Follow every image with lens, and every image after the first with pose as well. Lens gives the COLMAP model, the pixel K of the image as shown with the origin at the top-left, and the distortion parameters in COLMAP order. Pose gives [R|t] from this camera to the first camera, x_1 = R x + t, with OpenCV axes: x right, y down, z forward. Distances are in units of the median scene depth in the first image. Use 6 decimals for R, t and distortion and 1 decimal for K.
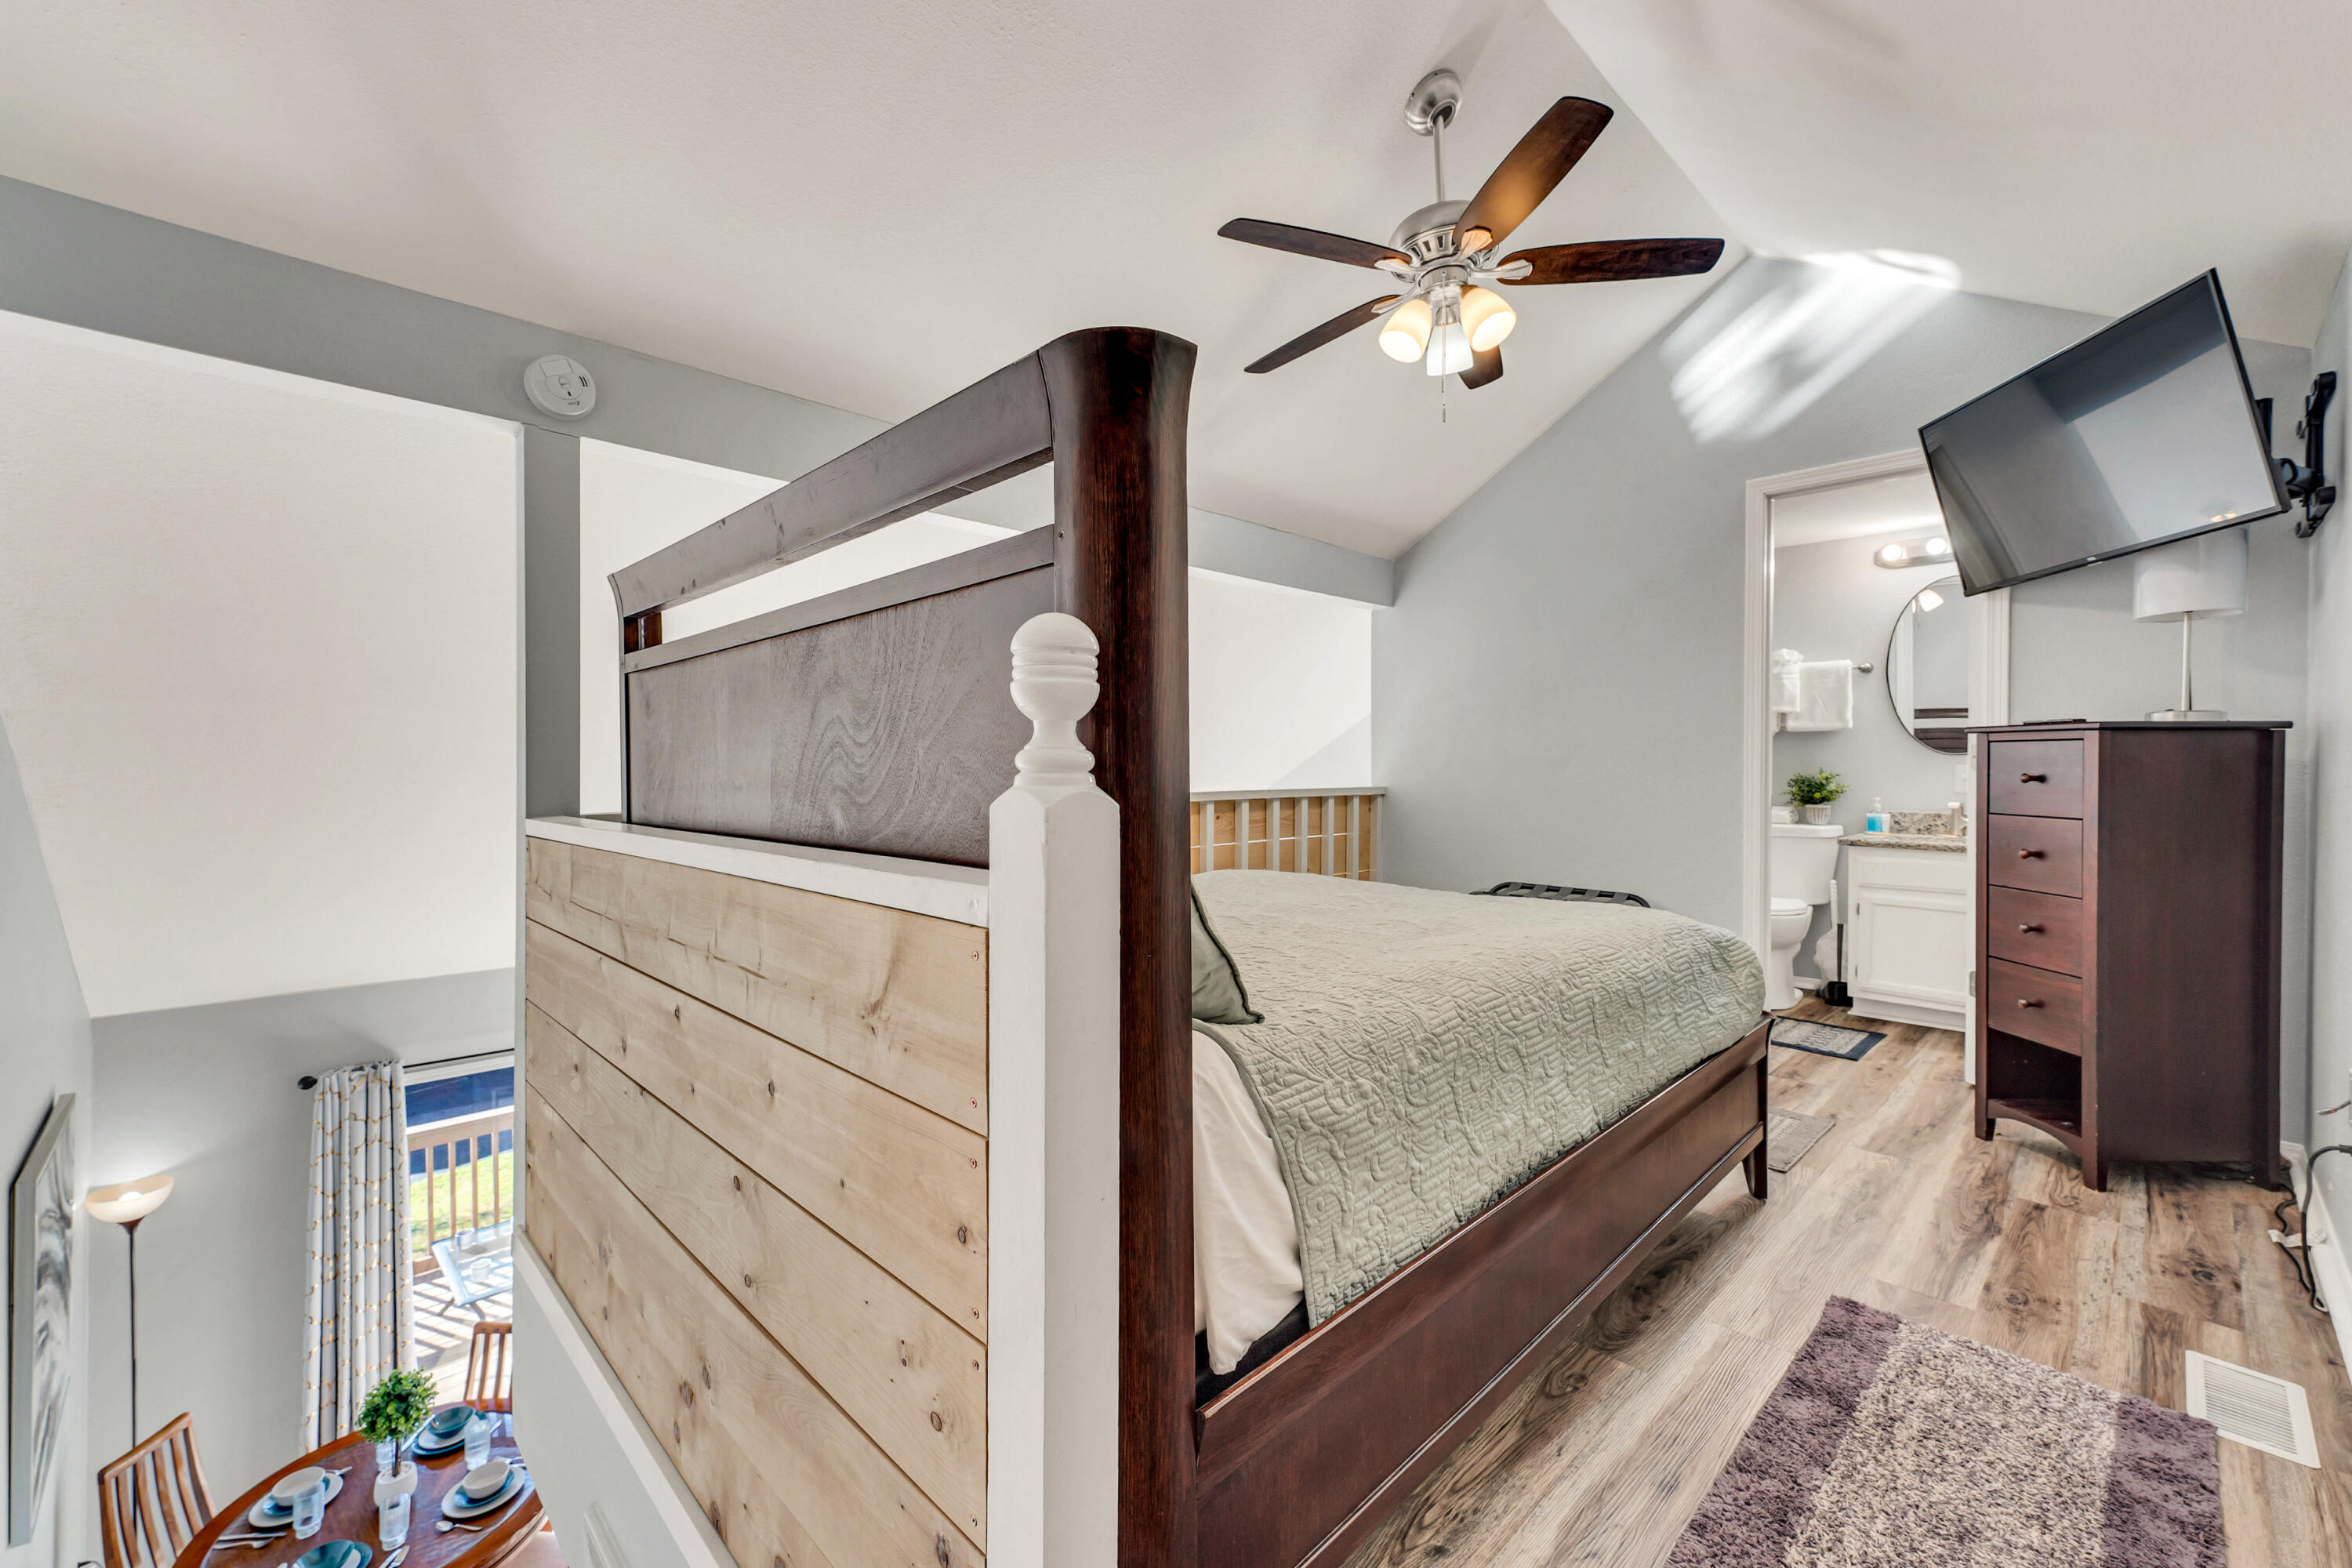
lens RADIAL K [[960.8, 0, 1176.0], [0, 960.8, 784.0], [0, 0, 1]] dist [-0.001377, -0.000172]
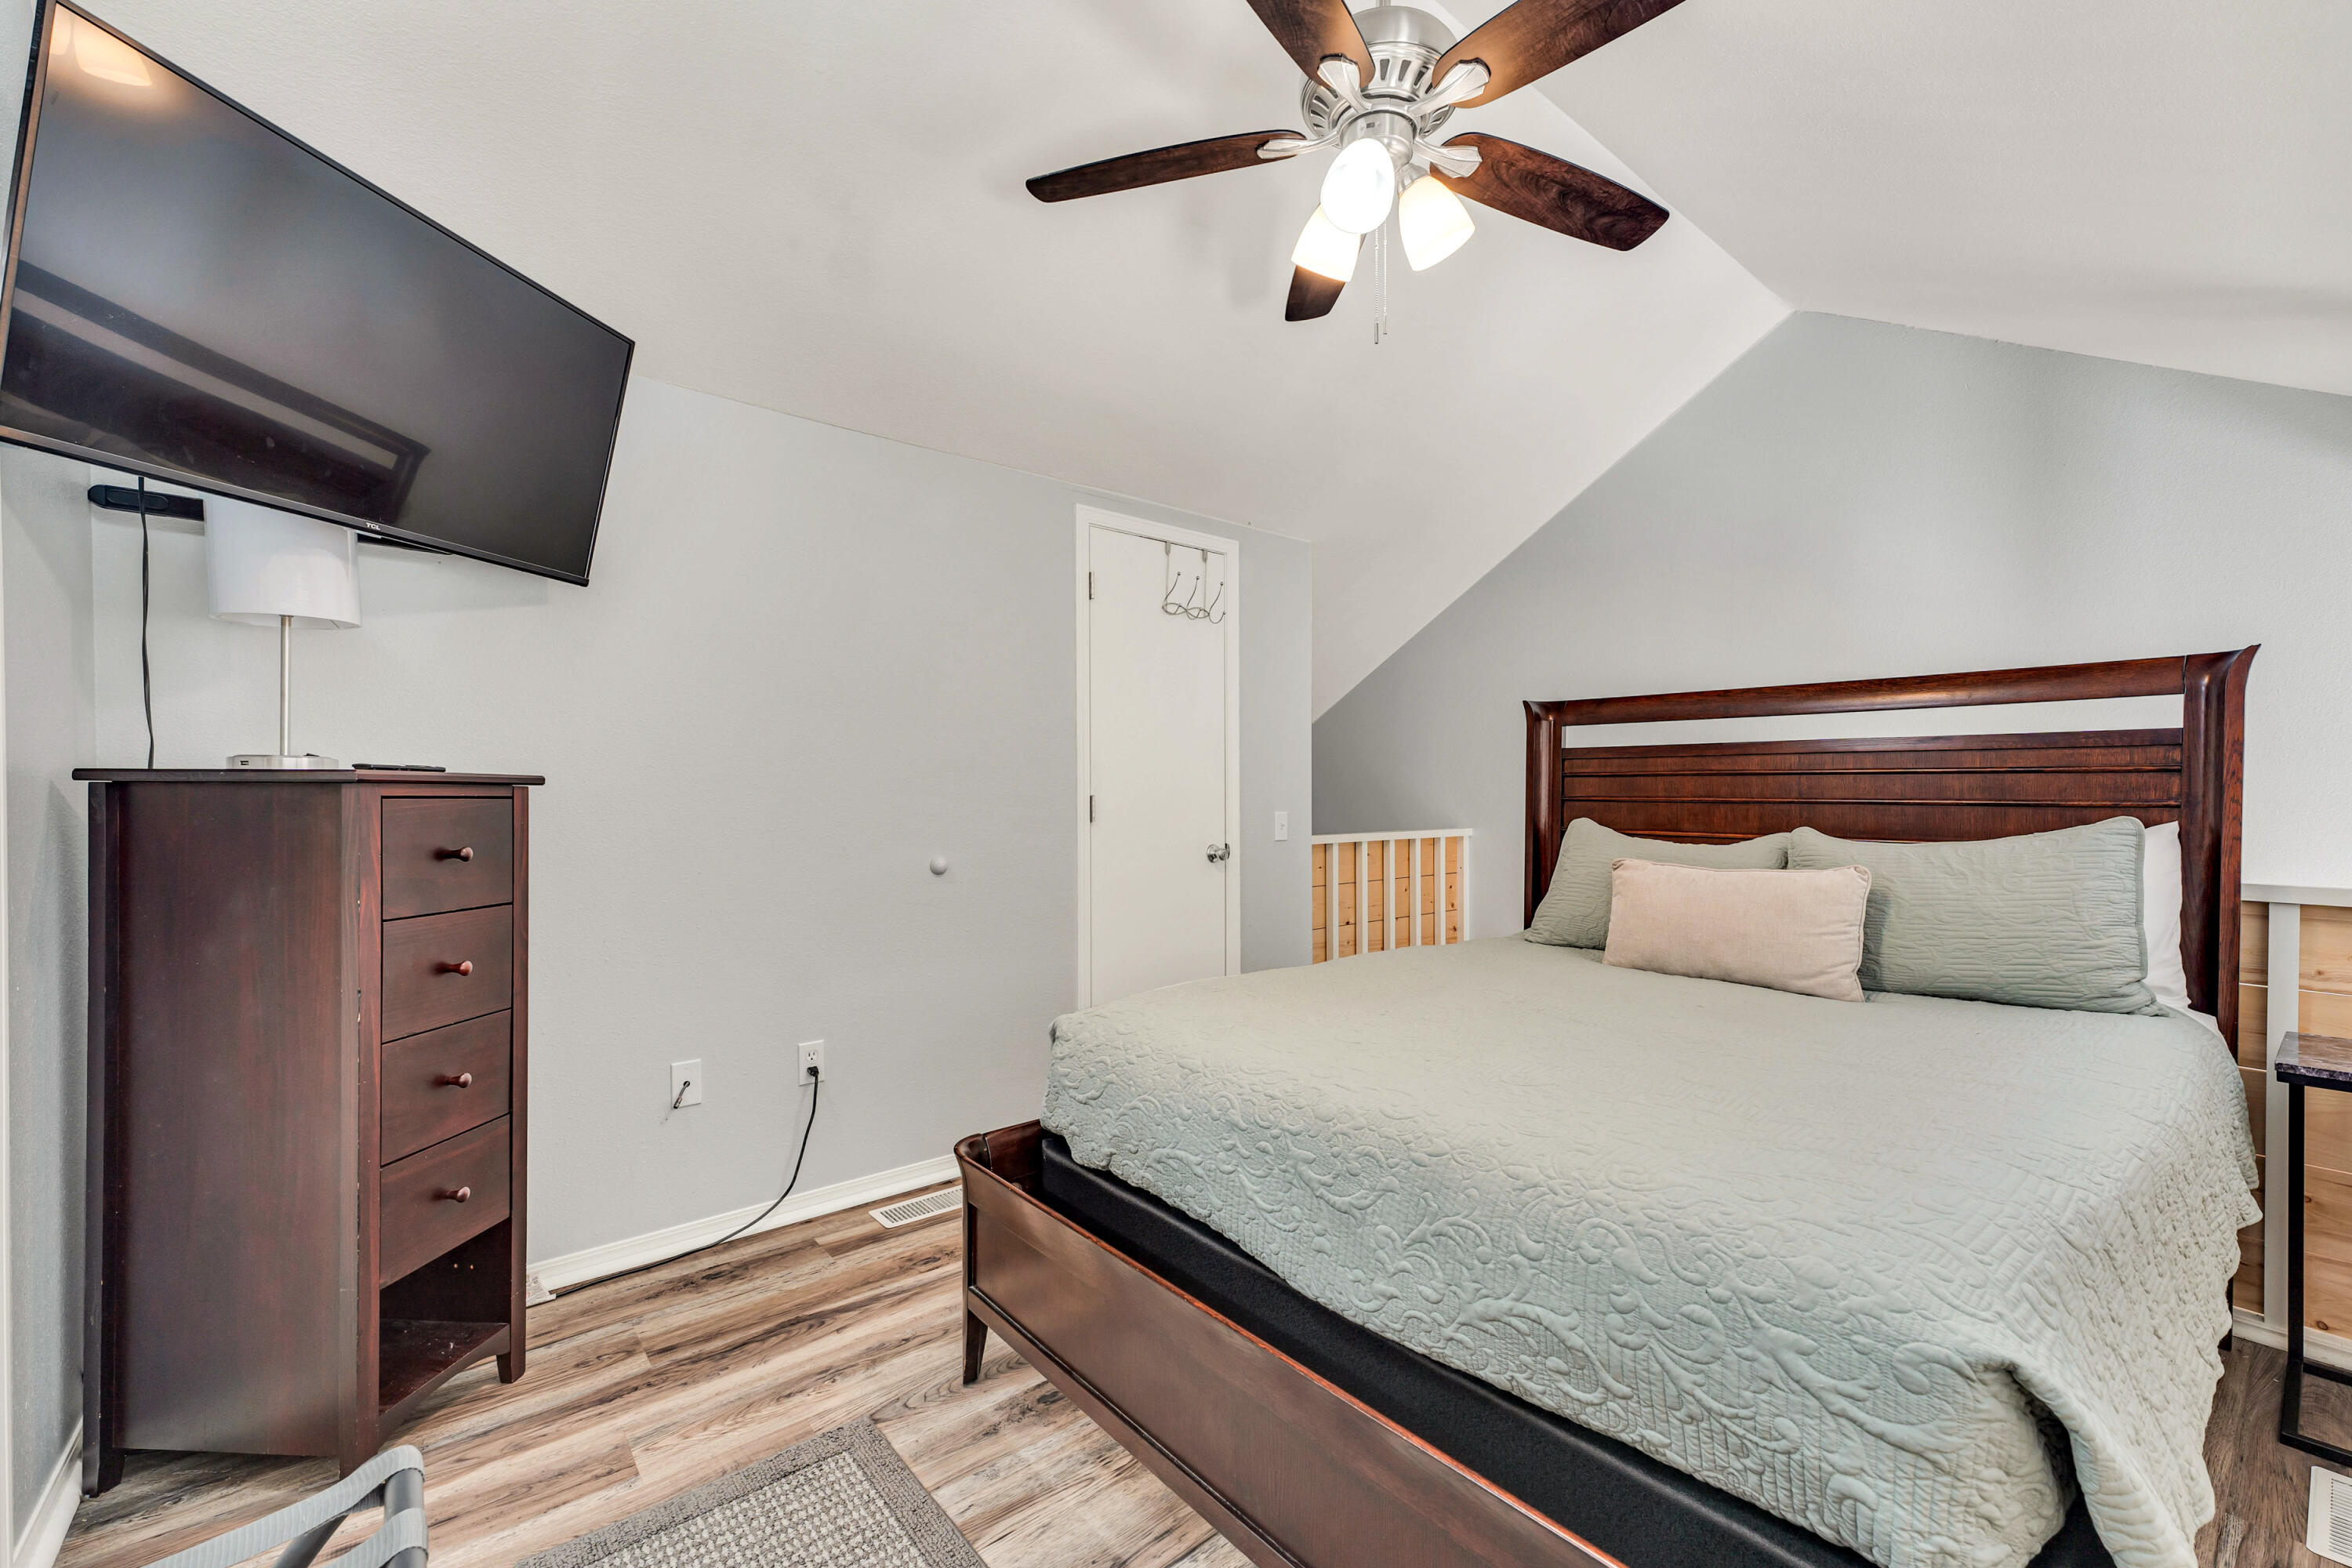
lens RADIAL K [[960.8, 0, 1176.0], [0, 960.8, 784.0], [0, 0, 1]] dist [-0.001377, -0.000172]
pose [[-0.996200, -0.001364, 0.087082, 0.308566], [-0.000725, 0.999973, 0.007367, -0.049563], [-0.087090, 0.007276, -0.996174, 1.452824]]
